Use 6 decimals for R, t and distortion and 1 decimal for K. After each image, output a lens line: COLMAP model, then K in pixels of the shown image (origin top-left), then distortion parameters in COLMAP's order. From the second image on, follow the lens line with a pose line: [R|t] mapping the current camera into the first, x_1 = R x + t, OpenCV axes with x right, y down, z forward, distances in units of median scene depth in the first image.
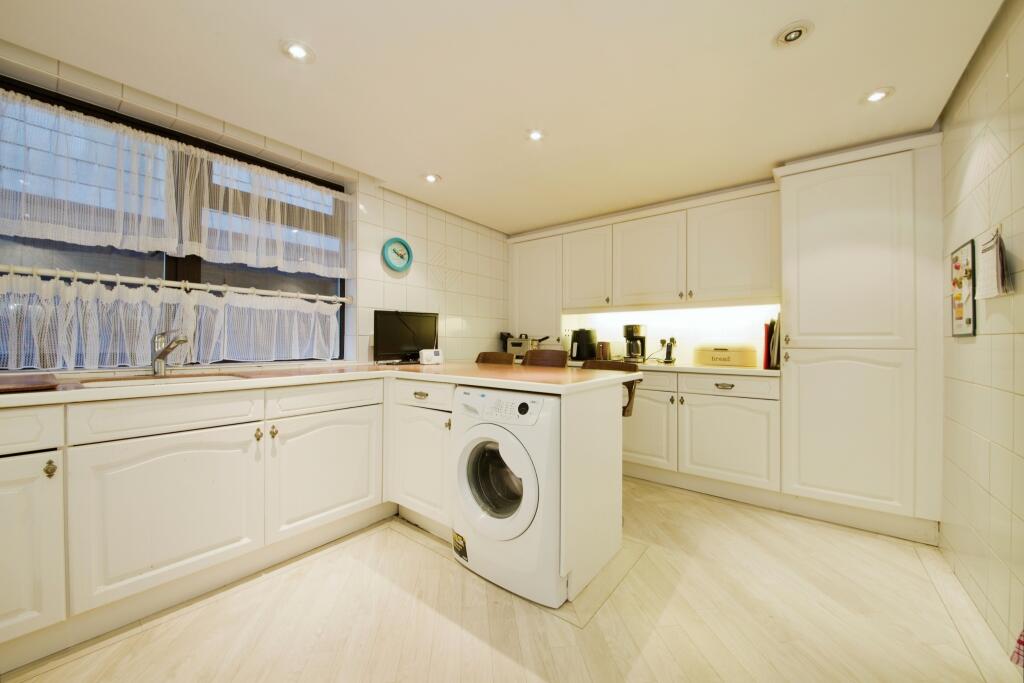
lens RADIAL K [[374.9, 0, 512.0], [0, 374.9, 341.5], [0, 0, 1]] dist [0.001146, -0.006159]
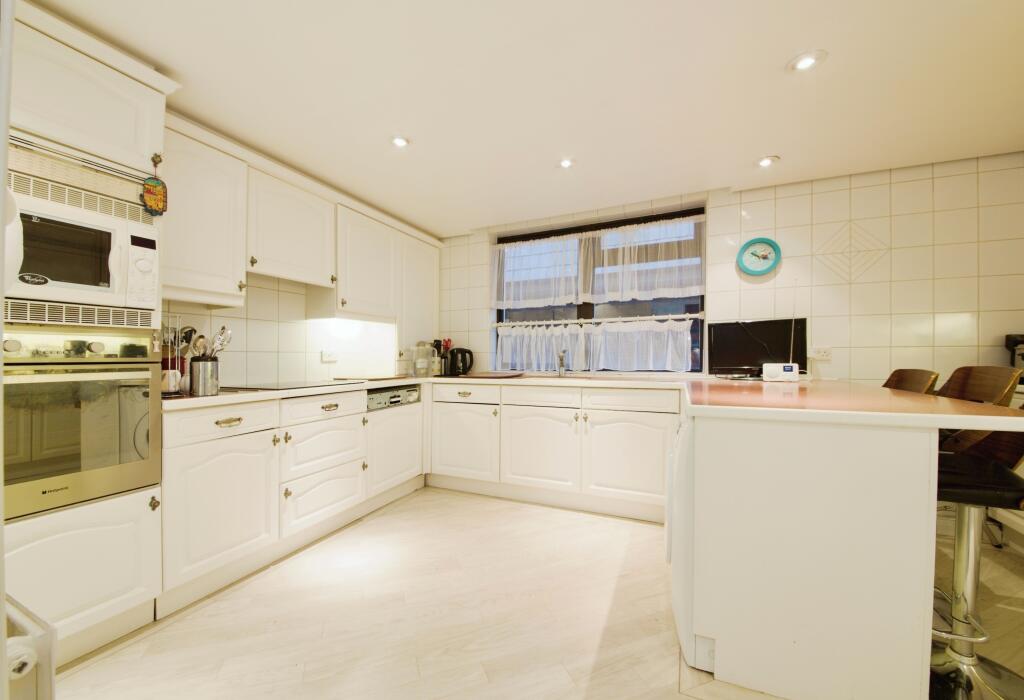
lens RADIAL K [[395.1, 0, 512.0], [0, 395.1, 350.0], [0, 0, 1]] dist [-0.000636, -0.000024]
pose [[0.245596, -0.028921, -0.968941, 0.640627], [0.009090, 0.999580, -0.027531, 0.014630], [0.969330, -0.002046, 0.245756, 0.277927]]
